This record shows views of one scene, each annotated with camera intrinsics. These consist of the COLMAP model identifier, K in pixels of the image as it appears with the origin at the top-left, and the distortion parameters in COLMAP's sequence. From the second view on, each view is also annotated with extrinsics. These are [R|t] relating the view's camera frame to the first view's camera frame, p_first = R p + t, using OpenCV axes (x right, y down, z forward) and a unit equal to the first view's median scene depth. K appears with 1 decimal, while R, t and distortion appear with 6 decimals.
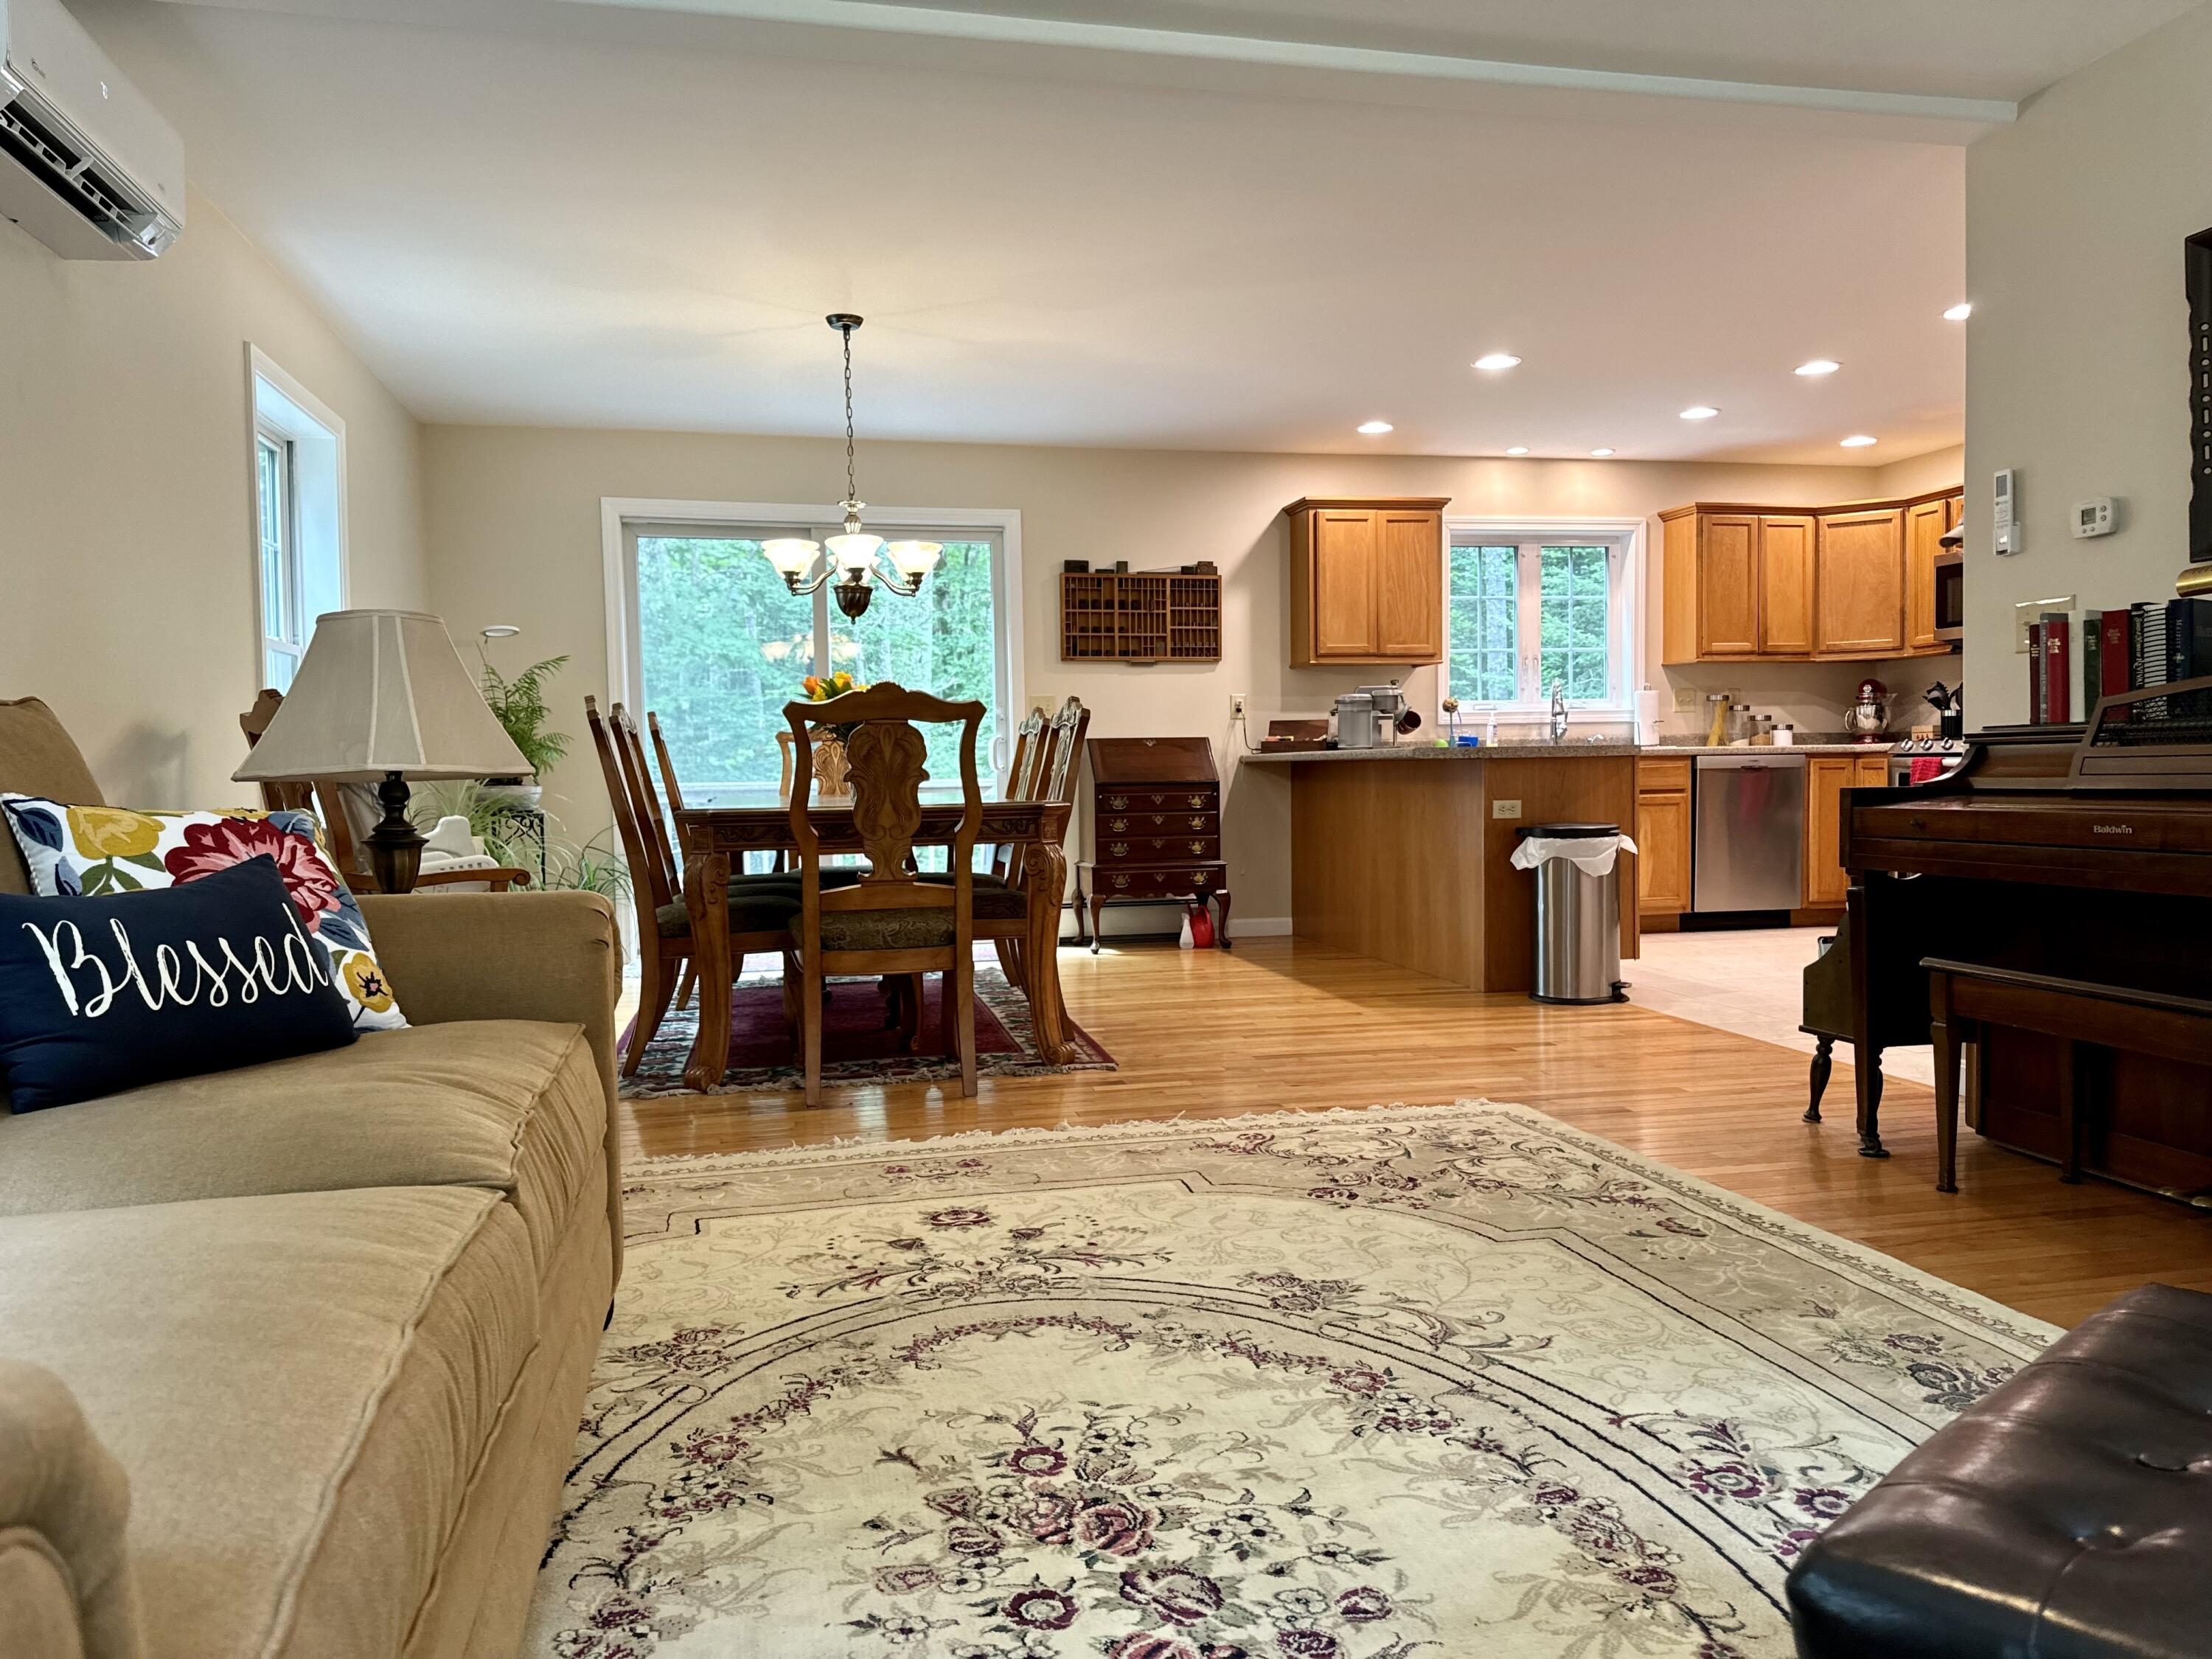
lens RADIAL K [[1542.6, 0, 1106.0], [0, 1542.6, 829.5], [0, 0, 1]] dist [0.121125, -0.197866]
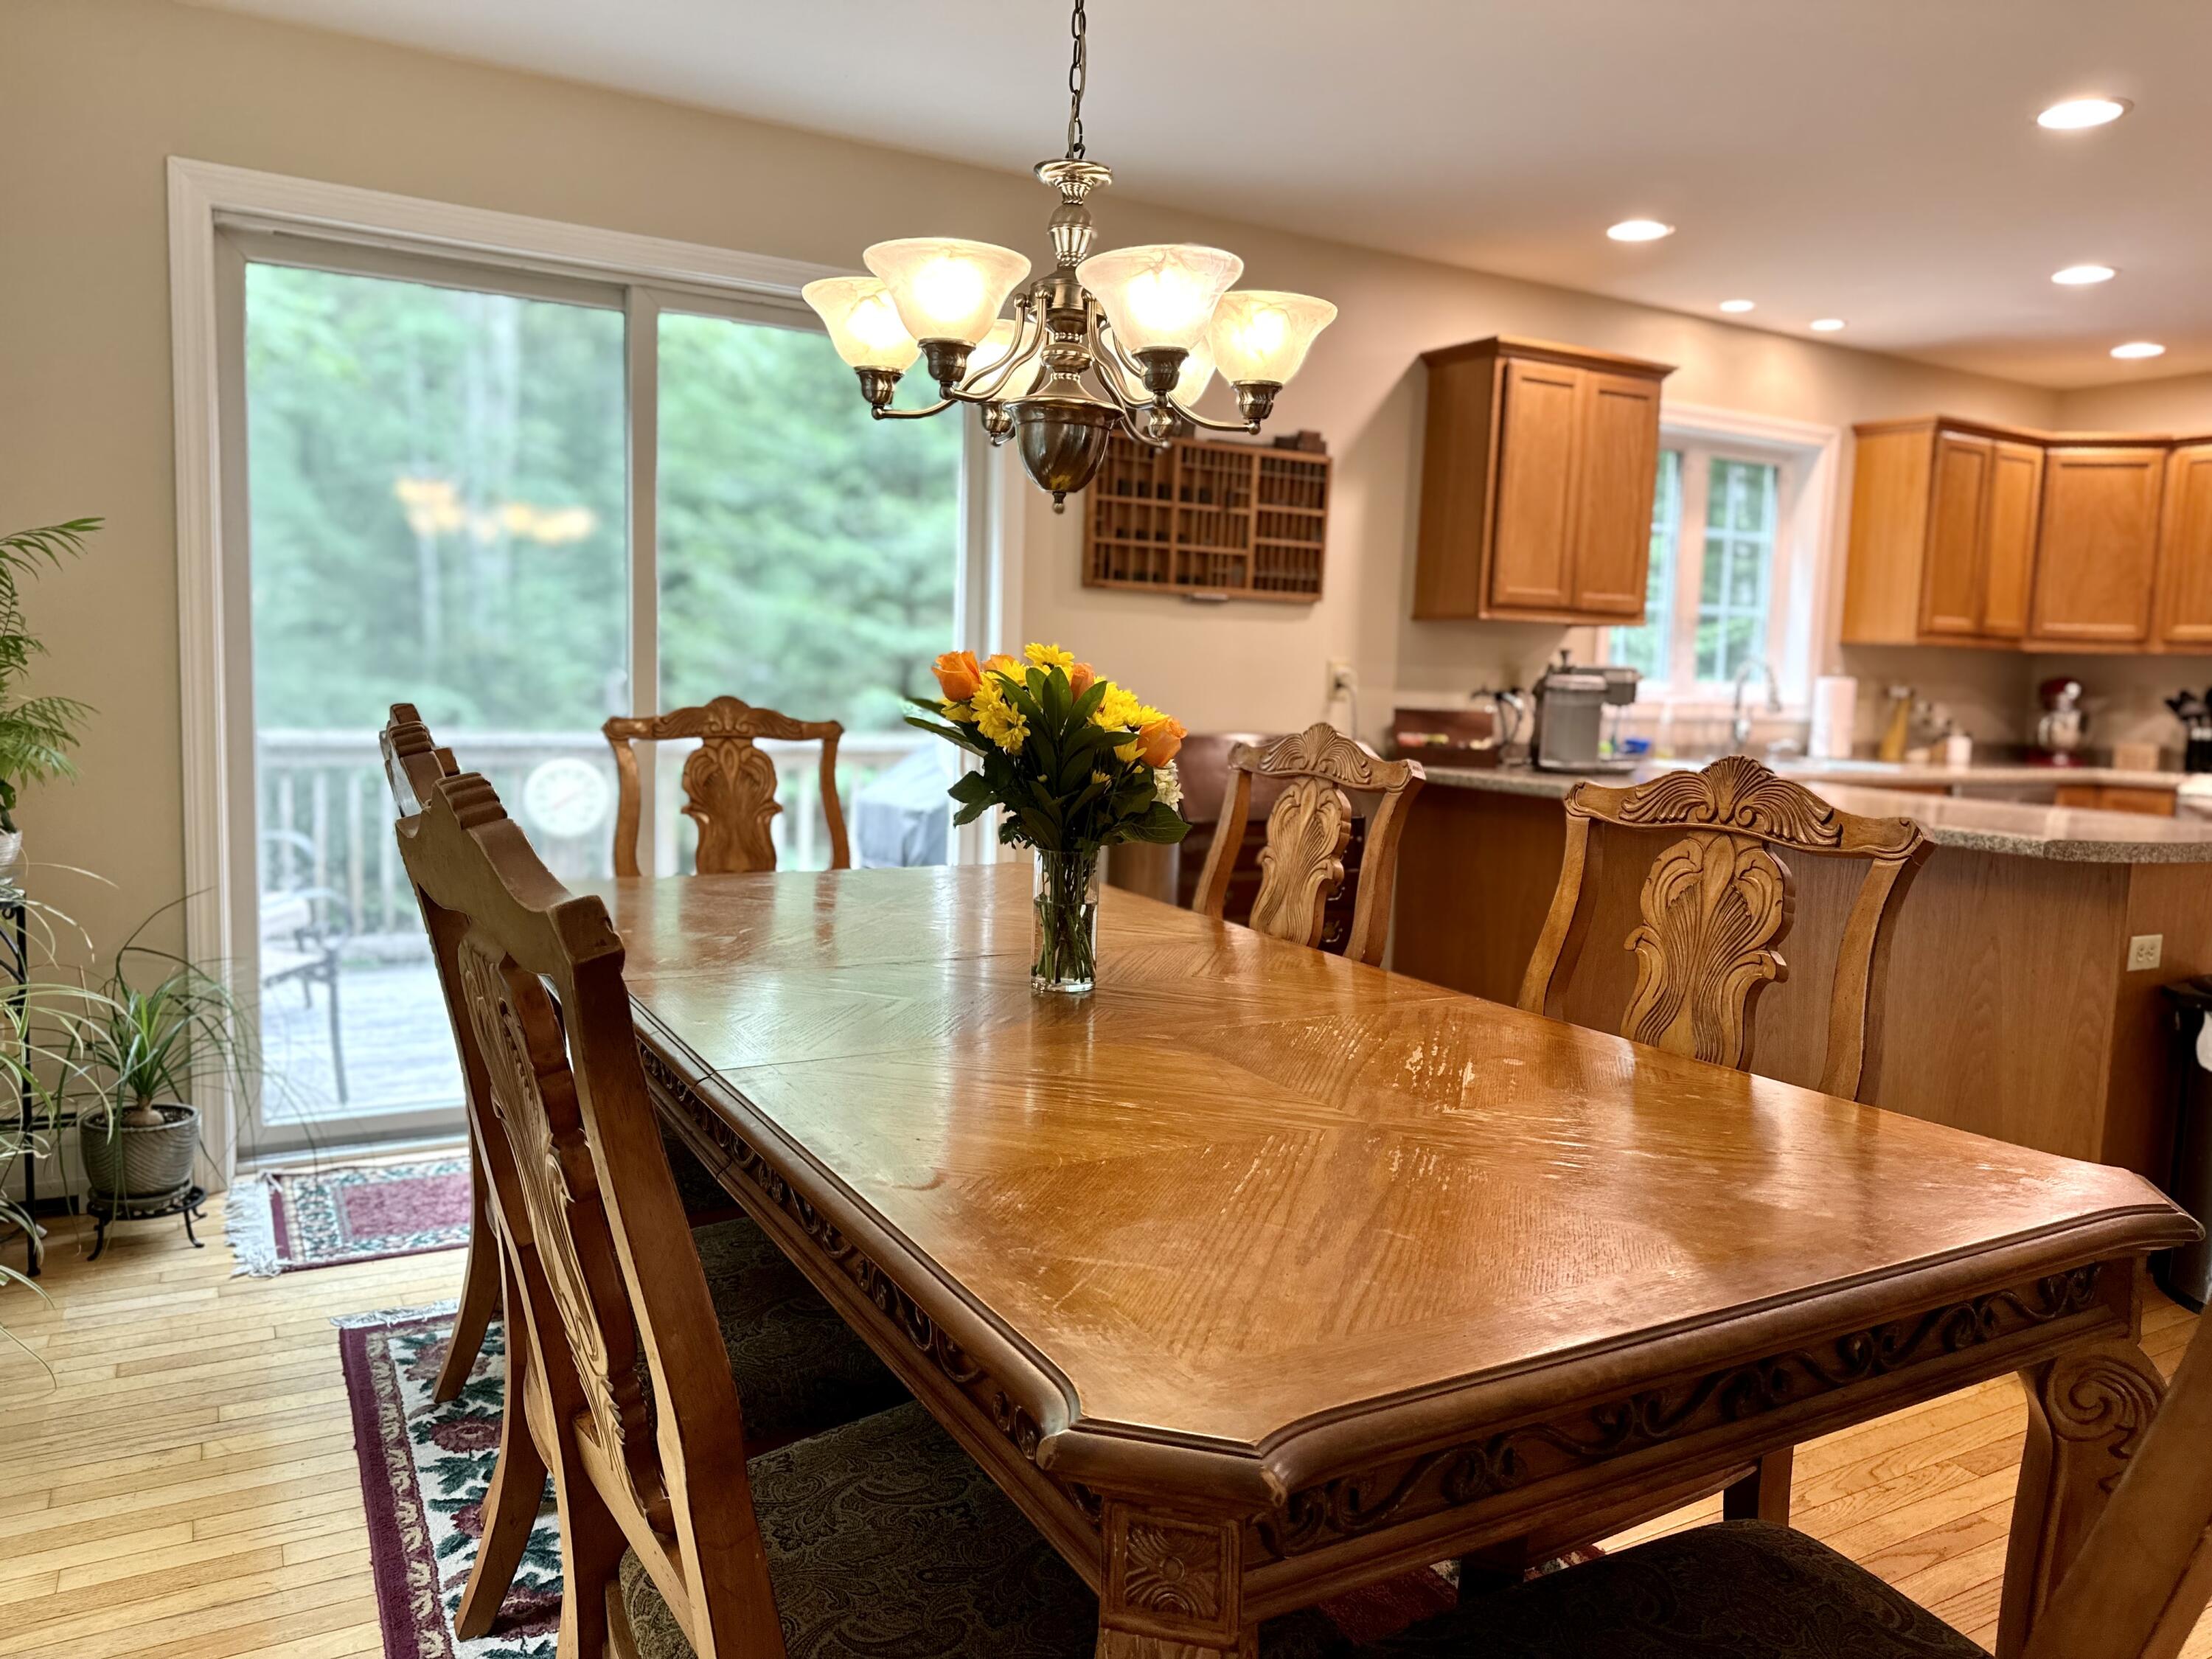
lens RADIAL K [[1570.0, 0, 1106.0], [0, 1570.0, 829.5], [0, 0, 1]] dist [0.032872, -0.037873]
pose [[0.954664, 0.018567, 0.297104, -0.182149], [-0.038422, 0.997390, 0.061129, -0.055577], [-0.295194, -0.069773, 0.952886, 0.442529]]
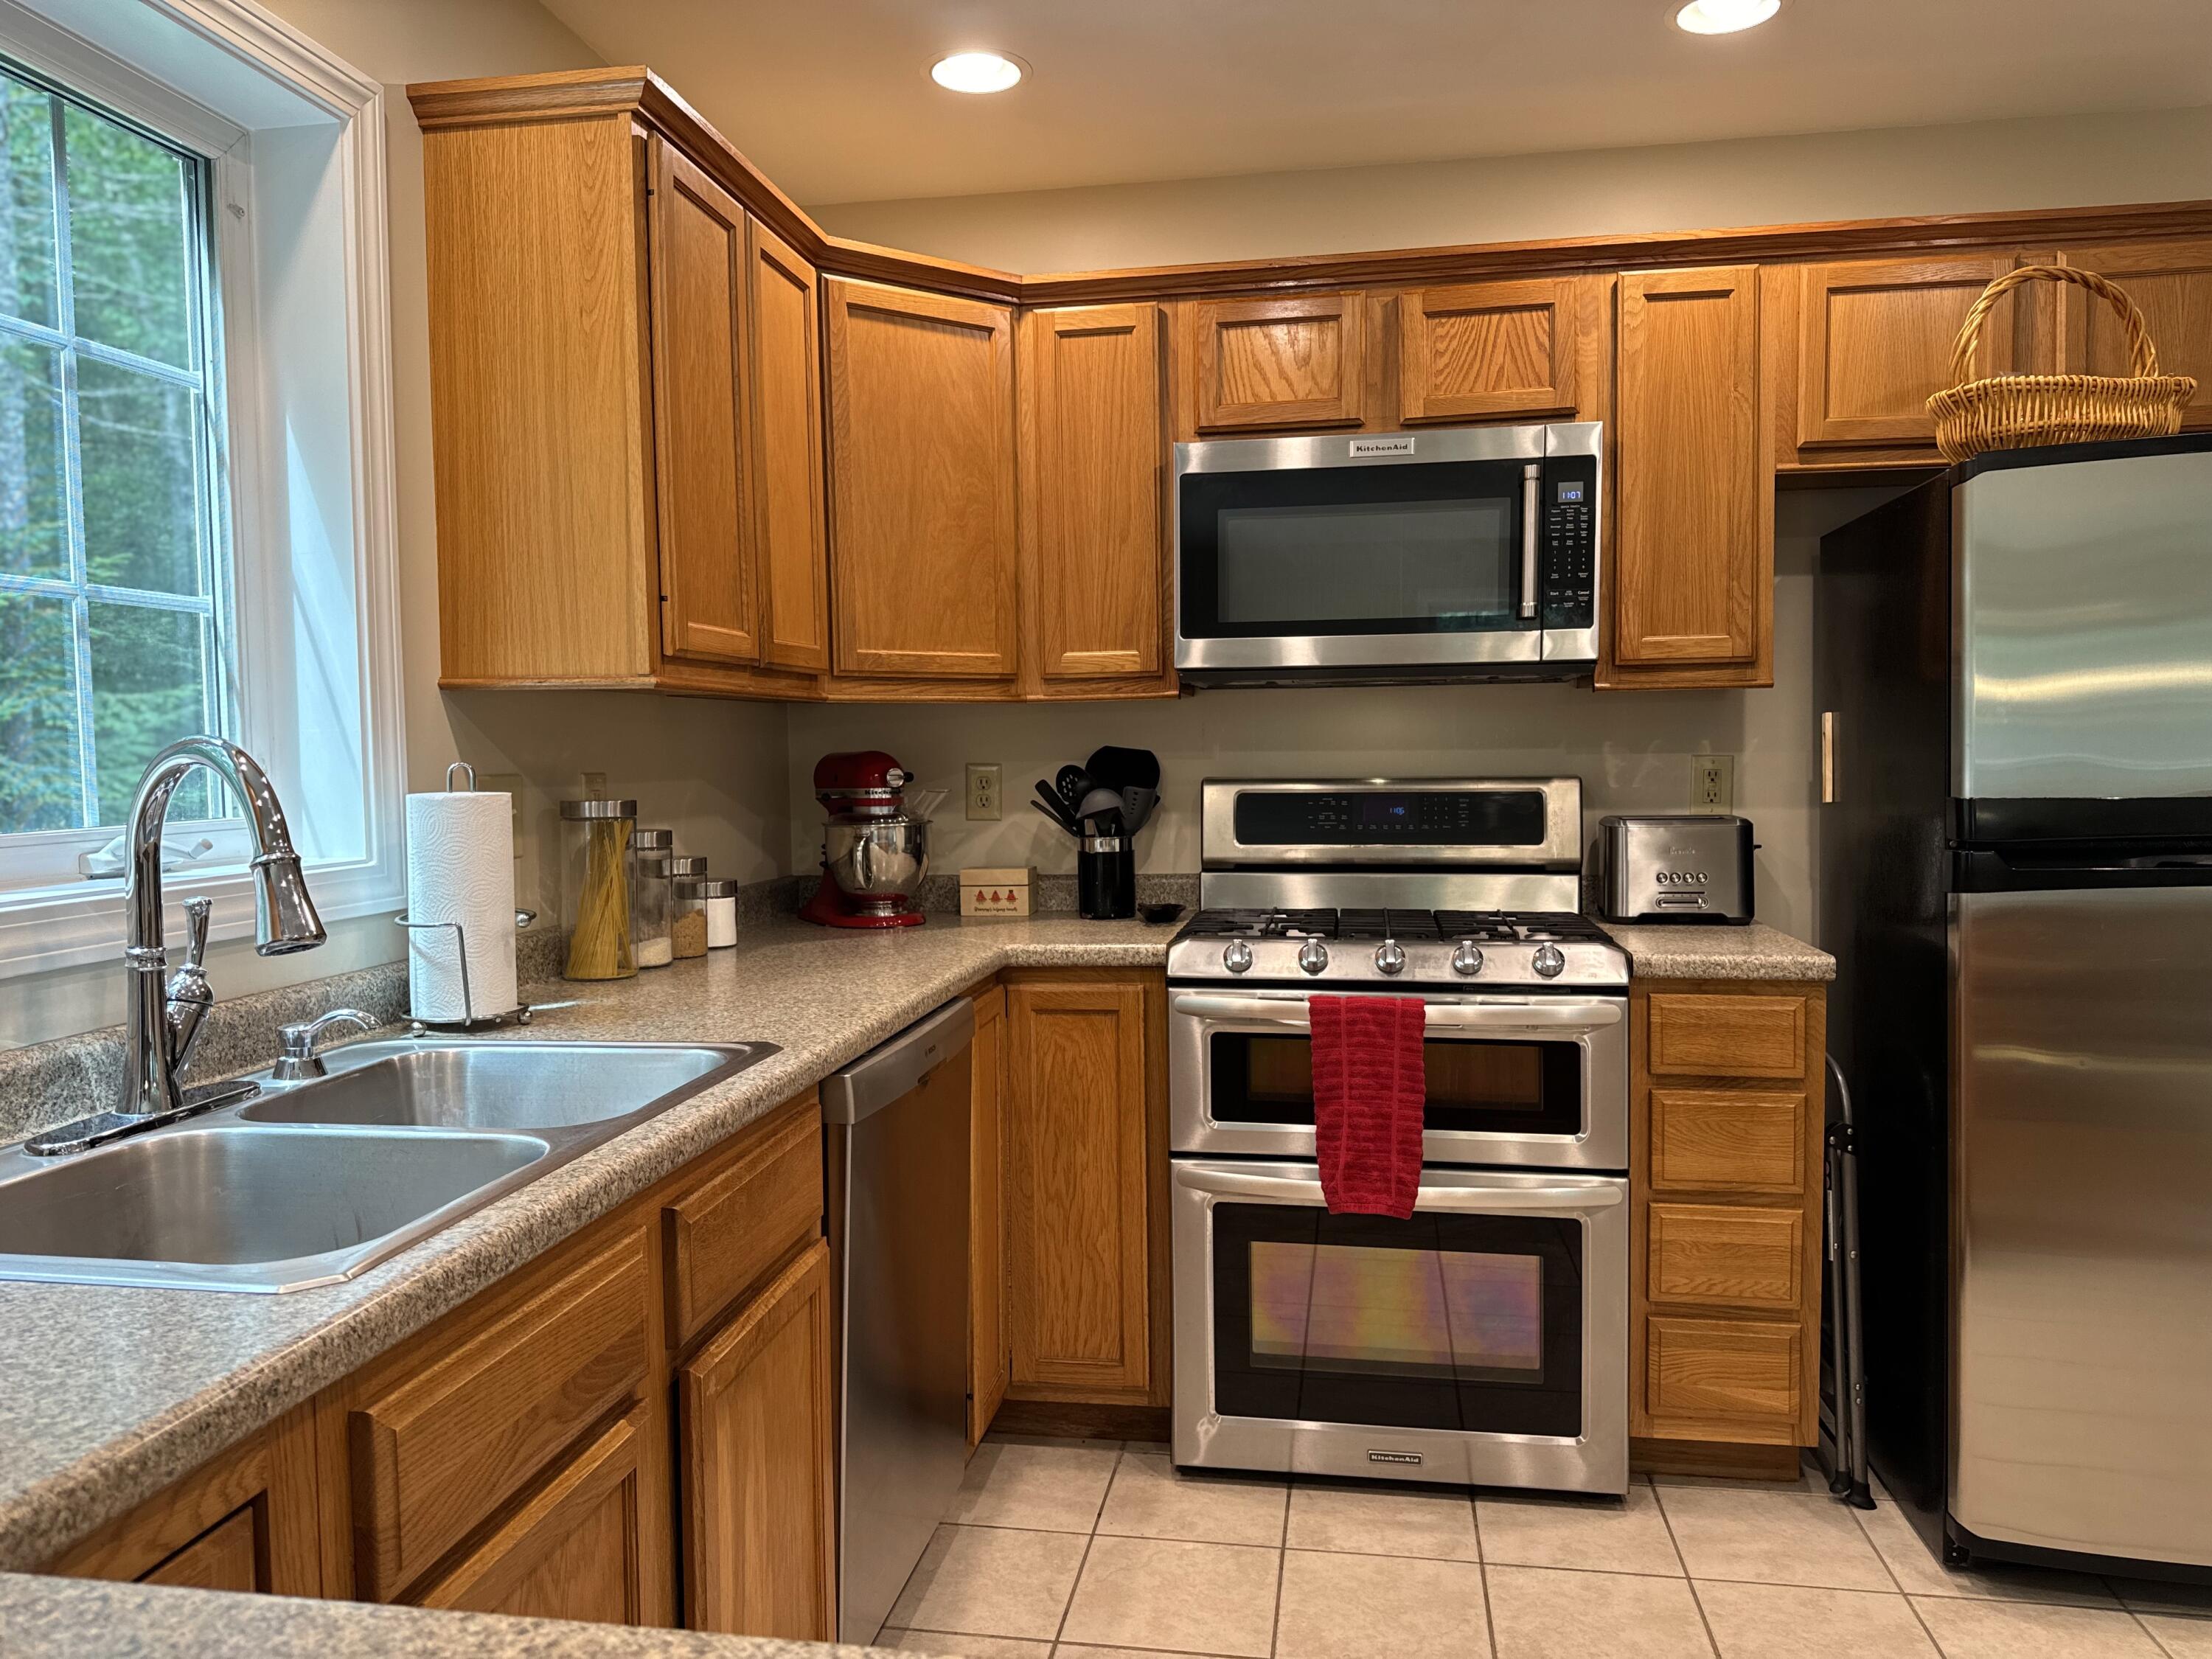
lens RADIAL K [[1542.6, 0, 1106.0], [0, 1542.6, 829.5], [0, 0, 1]] dist [0.121125, -0.197866]
pose [[0.379944, -0.039418, 0.924169, 0.167788], [0.039932, 0.998859, 0.026187, -0.090200], [-0.924147, 0.026954, 0.381084, 0.858198]]
